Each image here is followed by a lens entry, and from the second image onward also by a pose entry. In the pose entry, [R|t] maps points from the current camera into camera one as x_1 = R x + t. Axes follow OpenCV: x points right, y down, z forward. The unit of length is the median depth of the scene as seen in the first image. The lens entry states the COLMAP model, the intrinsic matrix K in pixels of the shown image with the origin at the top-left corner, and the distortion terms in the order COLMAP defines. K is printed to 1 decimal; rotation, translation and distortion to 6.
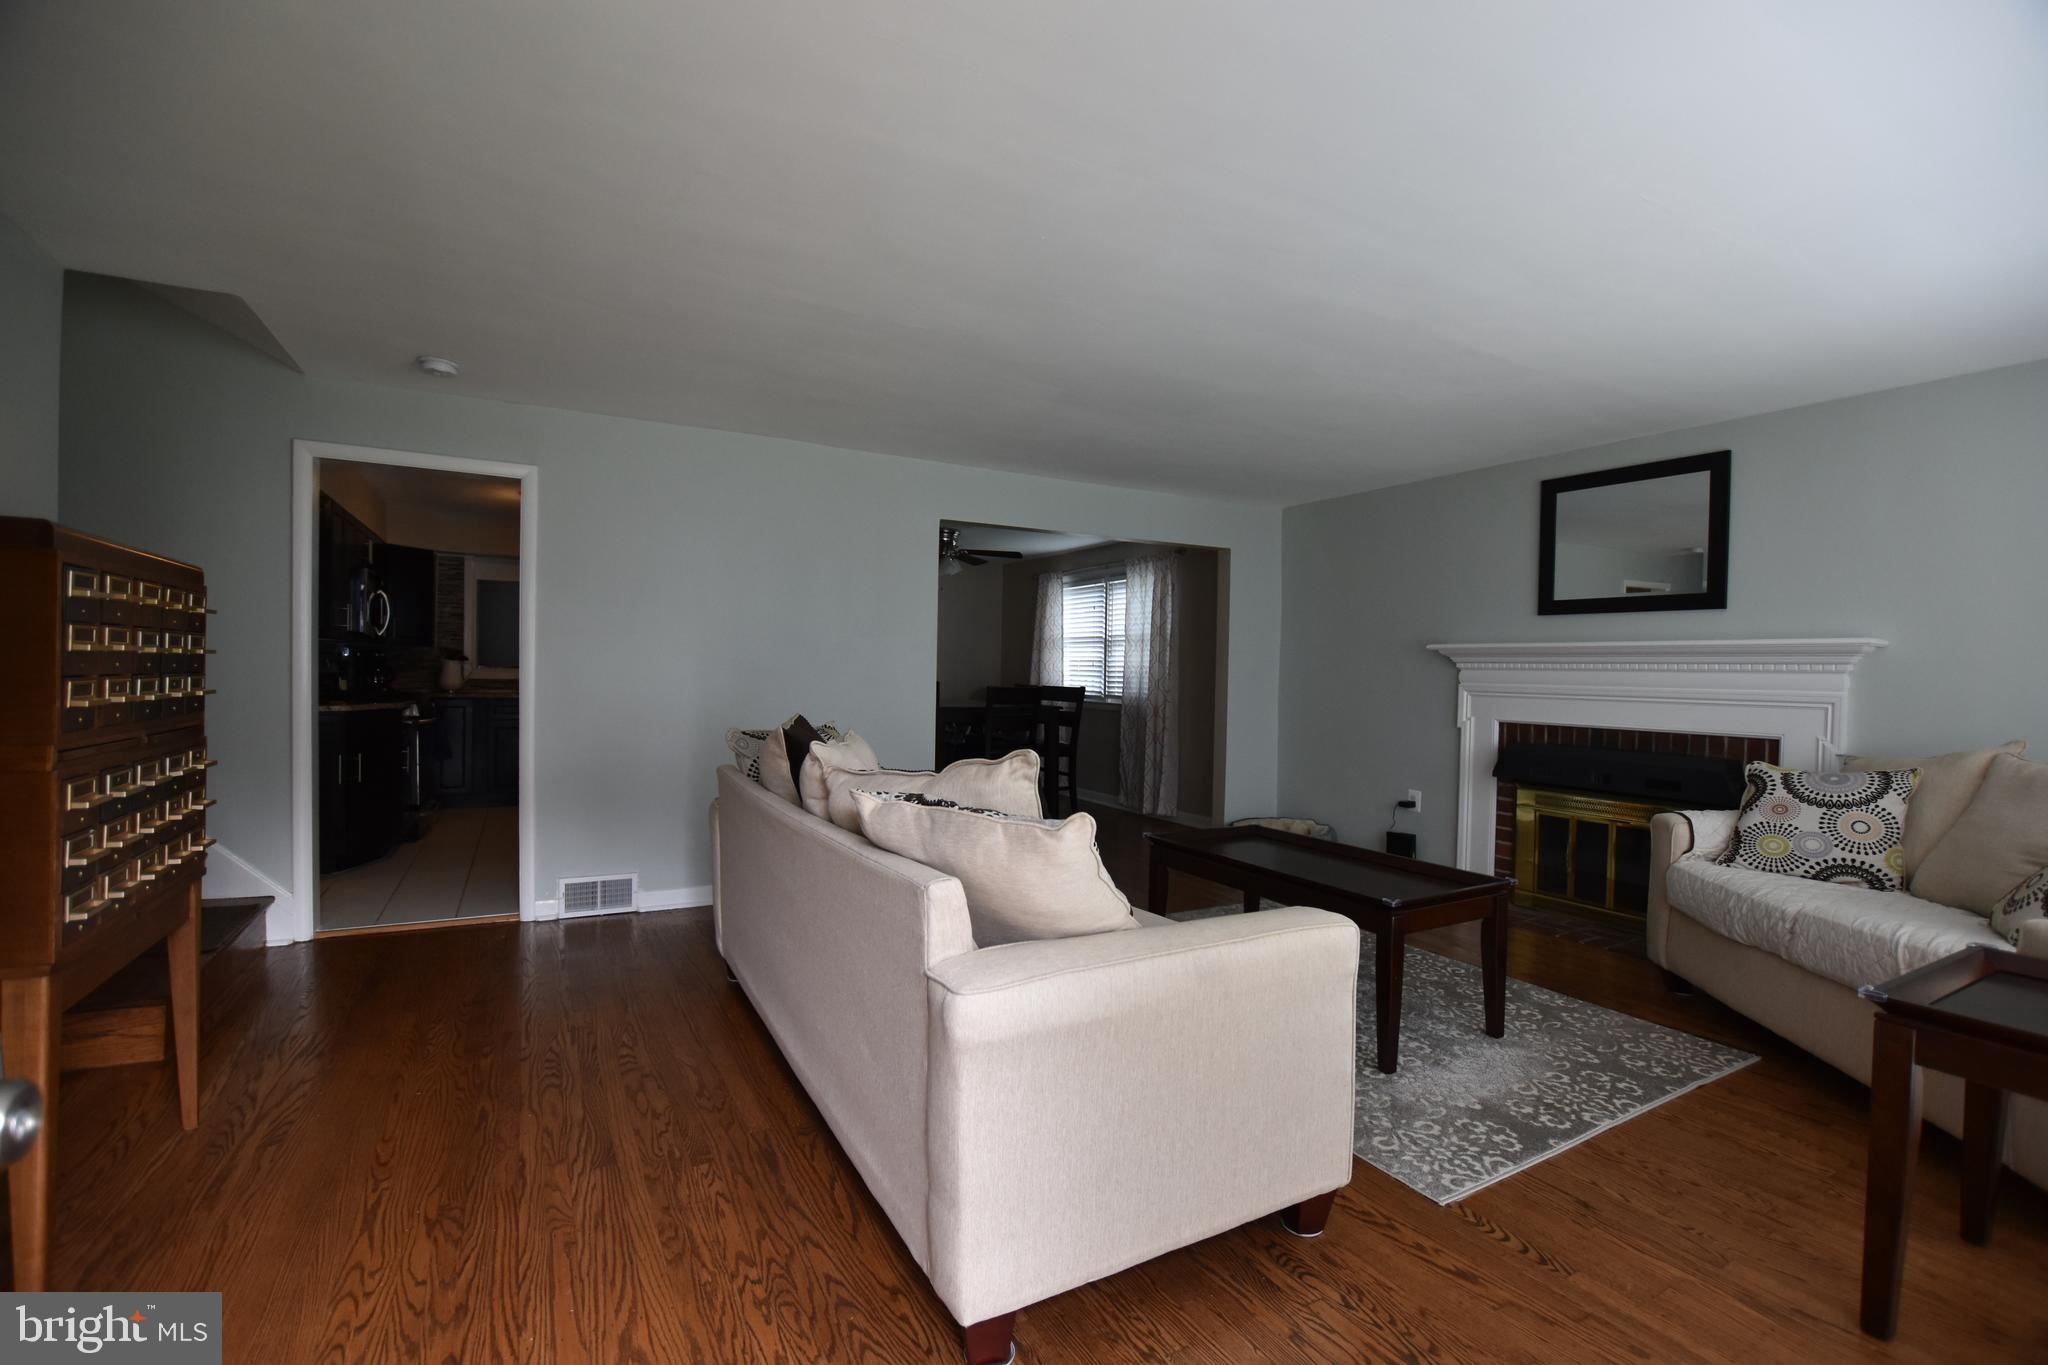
lens RADIAL K [[892.2, 0, 1033.5], [0, 892.2, 687.6], [0, 0, 1]] dist [-0.033772, 0.004279]
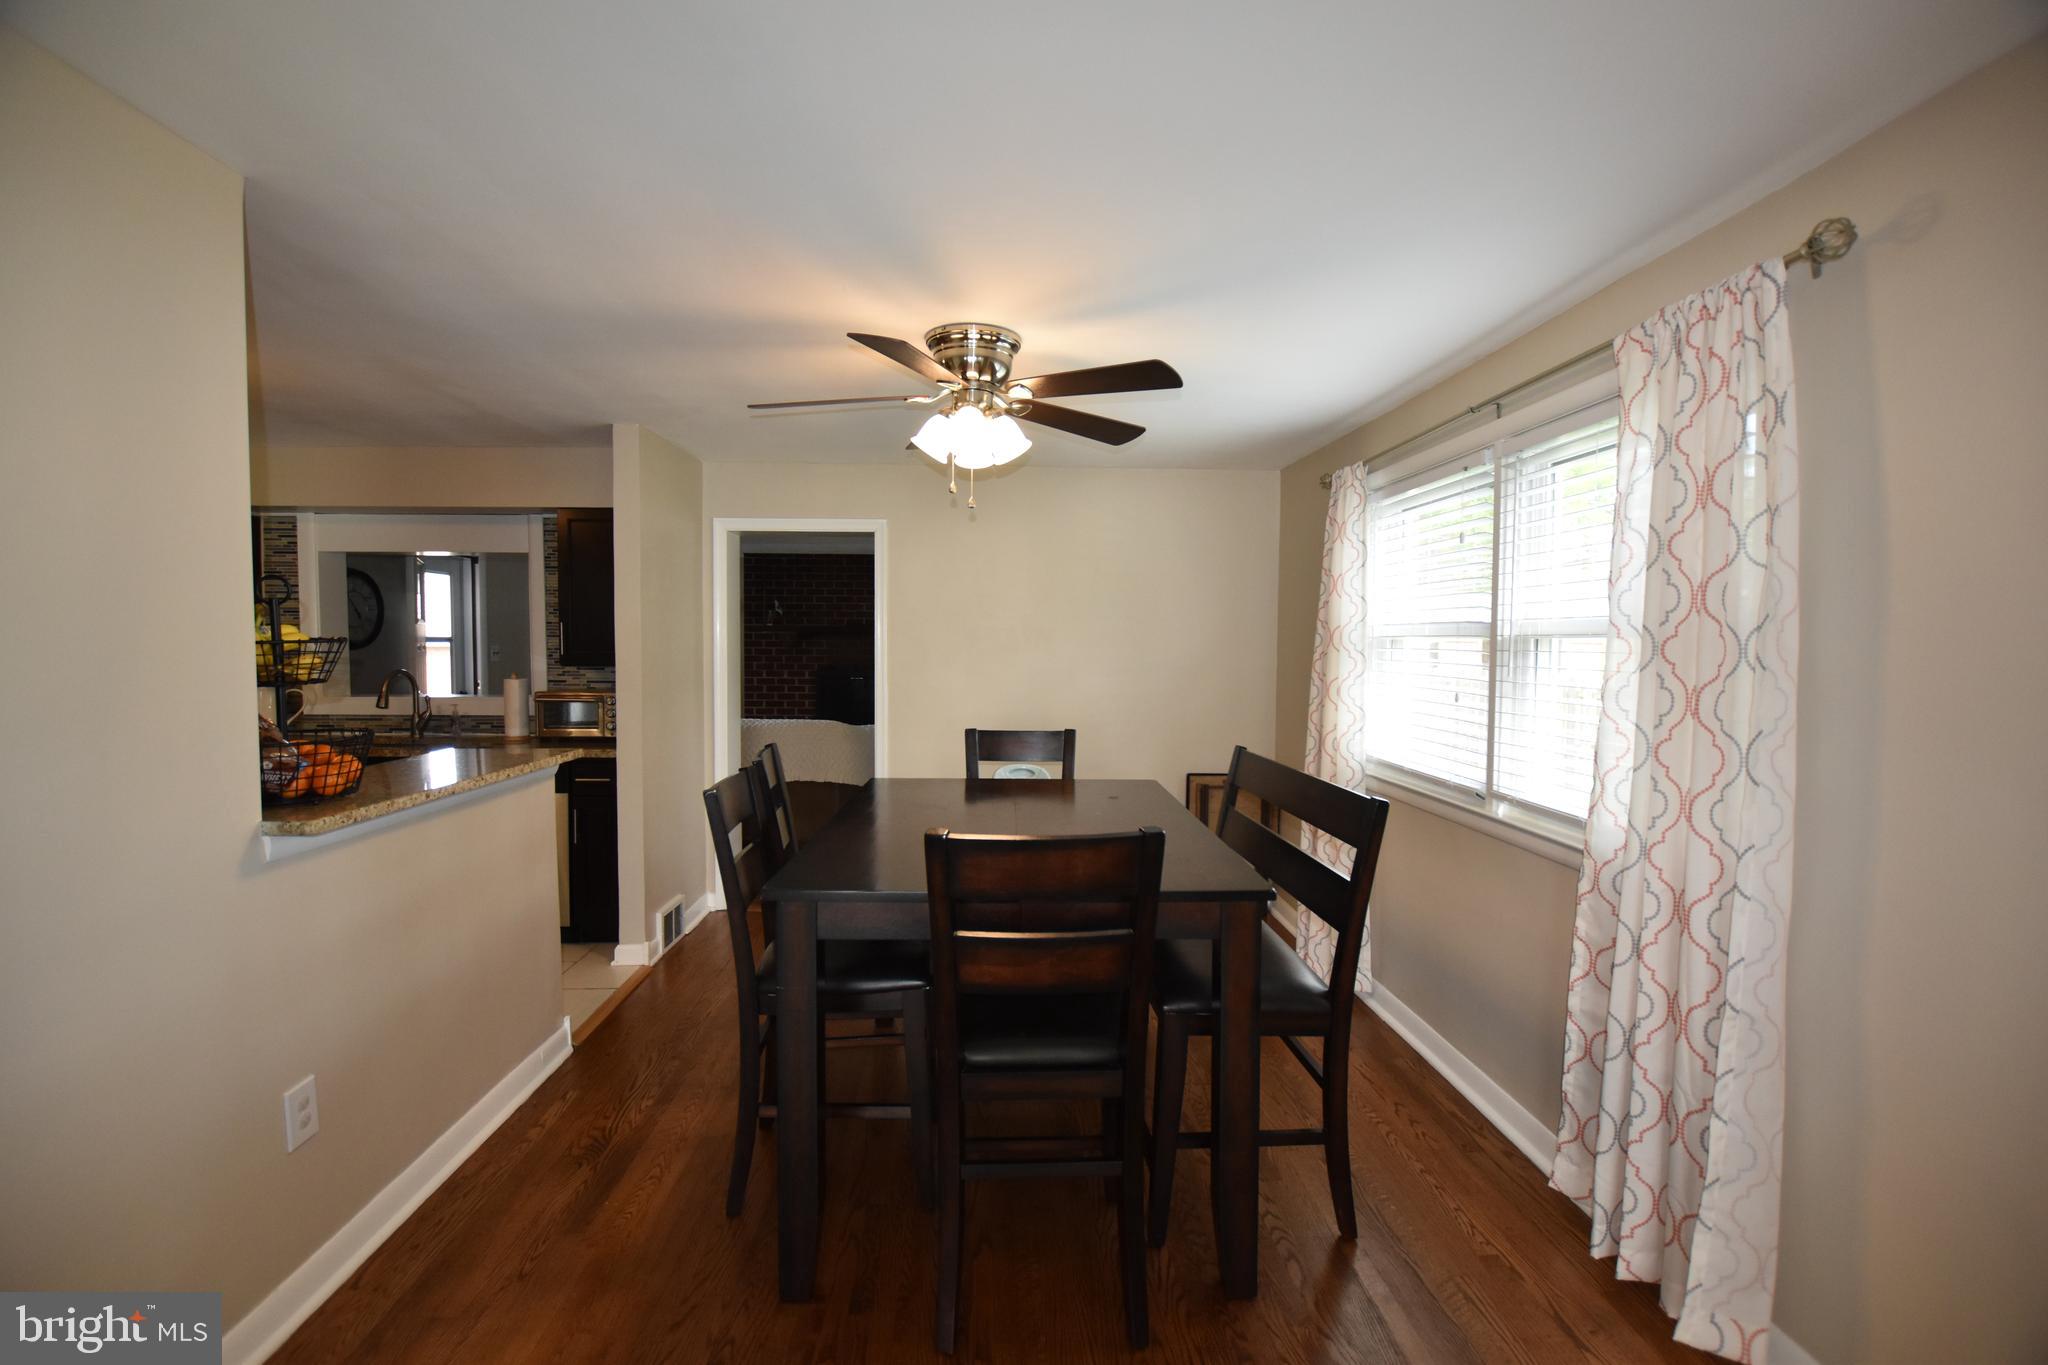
lens RADIAL K [[892.2, 0, 1014.0], [0, 892.2, 680.4], [0, 0, 1]] dist [-0.033772, 0.004279]
pose [[0.889065, 0.008533, -0.457702, 0.202948], [-0.003559, 0.999925, 0.011728, -0.105235], [0.457768, -0.008798, 0.889028, 1.709888]]
